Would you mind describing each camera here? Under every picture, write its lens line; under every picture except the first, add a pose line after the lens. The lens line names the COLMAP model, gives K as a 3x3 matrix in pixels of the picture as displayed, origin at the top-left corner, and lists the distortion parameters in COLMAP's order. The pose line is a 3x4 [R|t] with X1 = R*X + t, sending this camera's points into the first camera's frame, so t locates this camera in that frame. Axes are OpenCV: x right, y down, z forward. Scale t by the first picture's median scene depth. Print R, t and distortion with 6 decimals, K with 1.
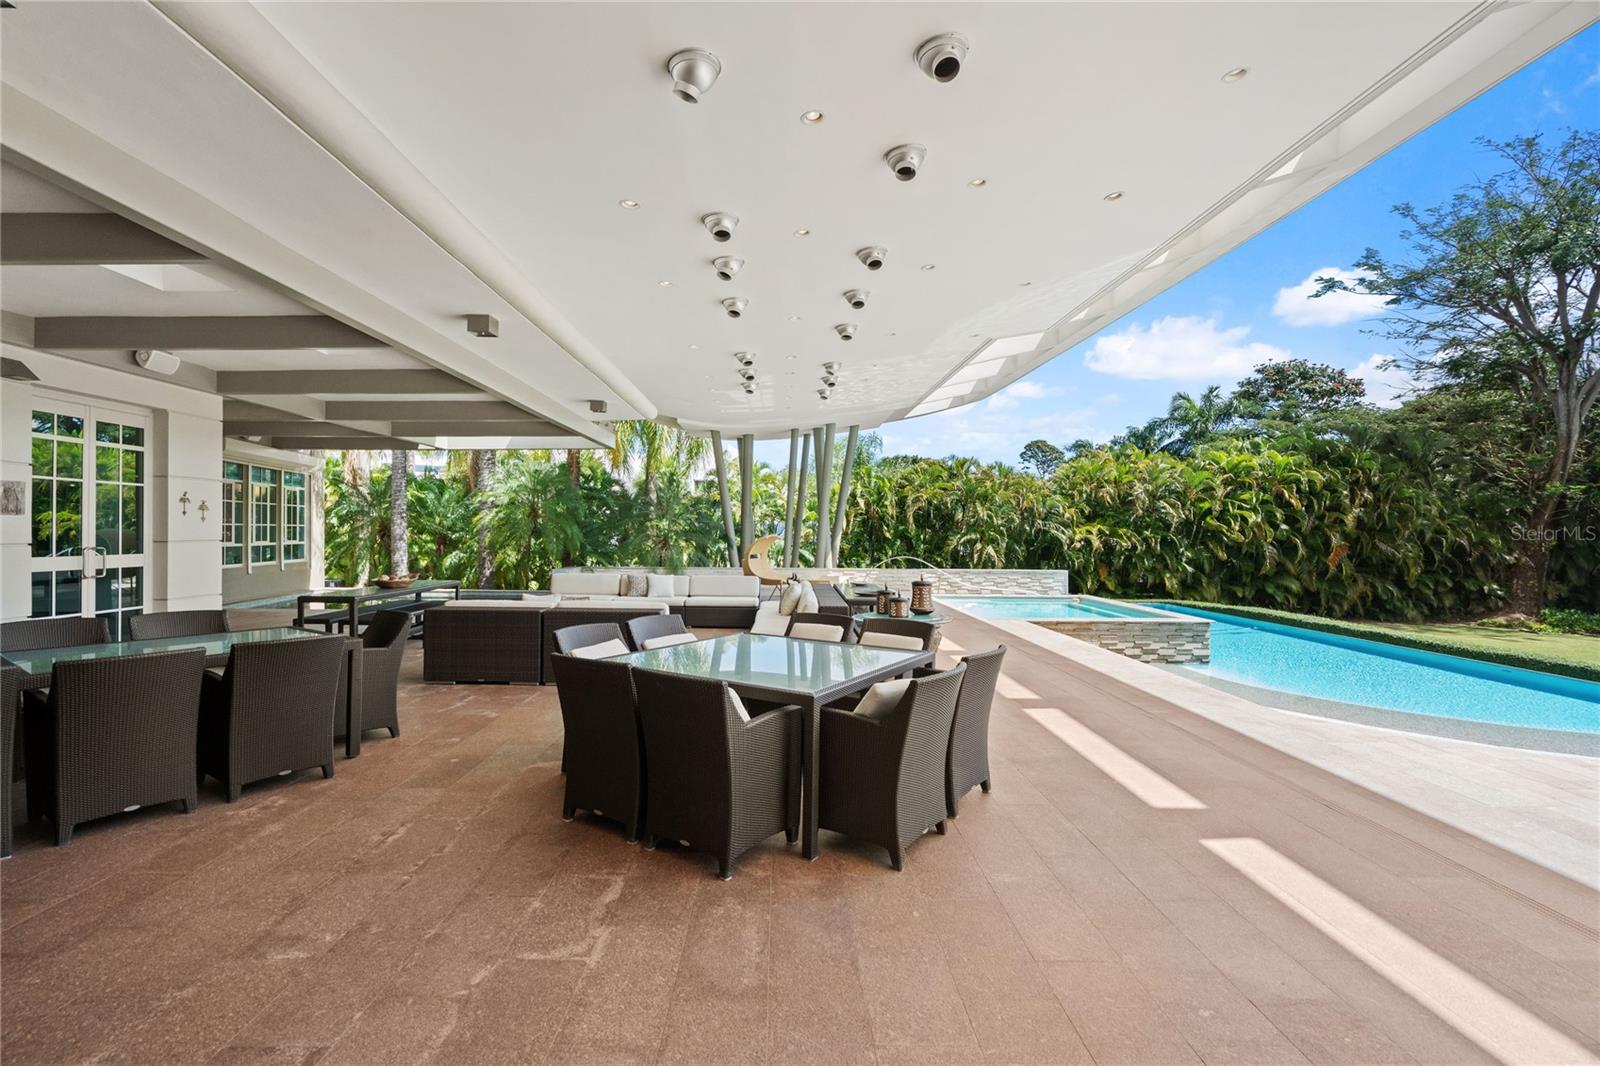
lens RADIAL K [[730.2, 0, 796.9], [0, 730.2, 529.4], [0, 0, 1]] dist [-0.002948, 0.001227]
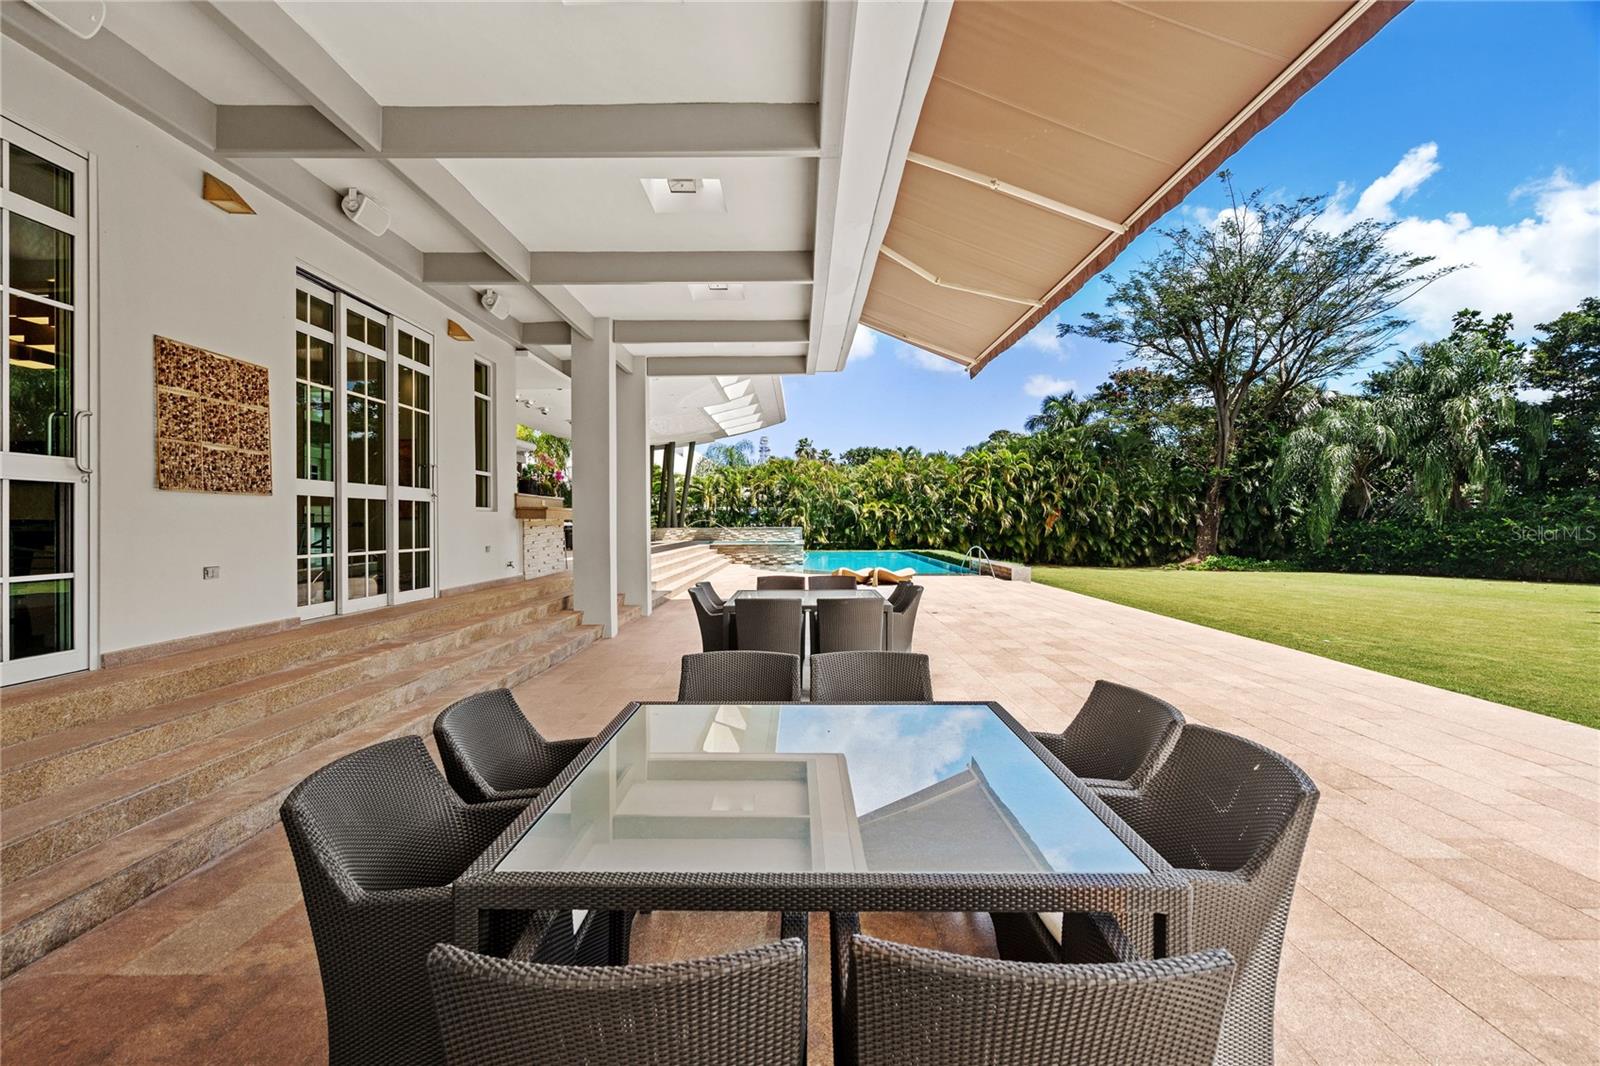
lens RADIAL K [[730.2, 0, 794.5], [0, 730.2, 529.4], [0, 0, 1]] dist [-0.002948, 0.001227]
pose [[0.998879, -0.015159, -0.044851, 0.297609], [0.015789, 0.999781, 0.013714, 0.026479], [0.044633, -0.014407, 0.998900, -0.493037]]
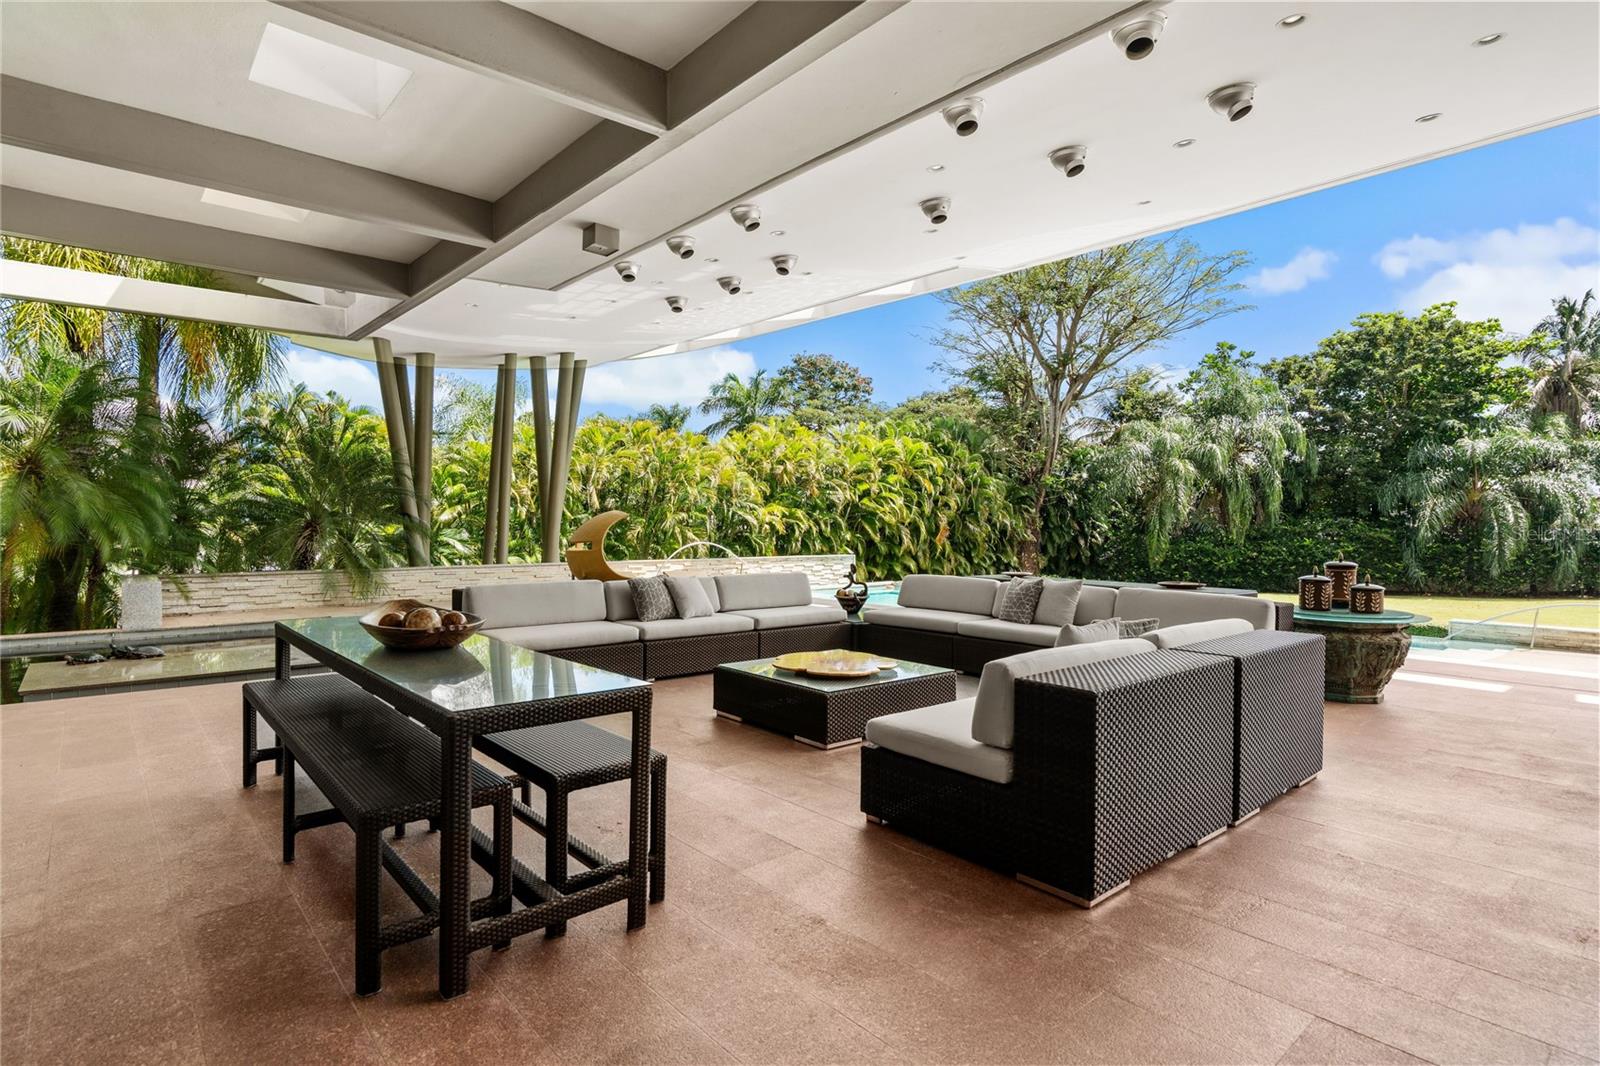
lens RADIAL K [[816.1, 0, 798.8], [0, 816.1, 532.7], [0, 0, 1]] dist [-0.000101, -0.000007]
pose [[0.762651, -0.010827, 0.646719, -0.223343], [-0.003104, 0.999787, 0.020398, 0.006827], [-0.646802, -0.017564, 0.762455, 0.209161]]
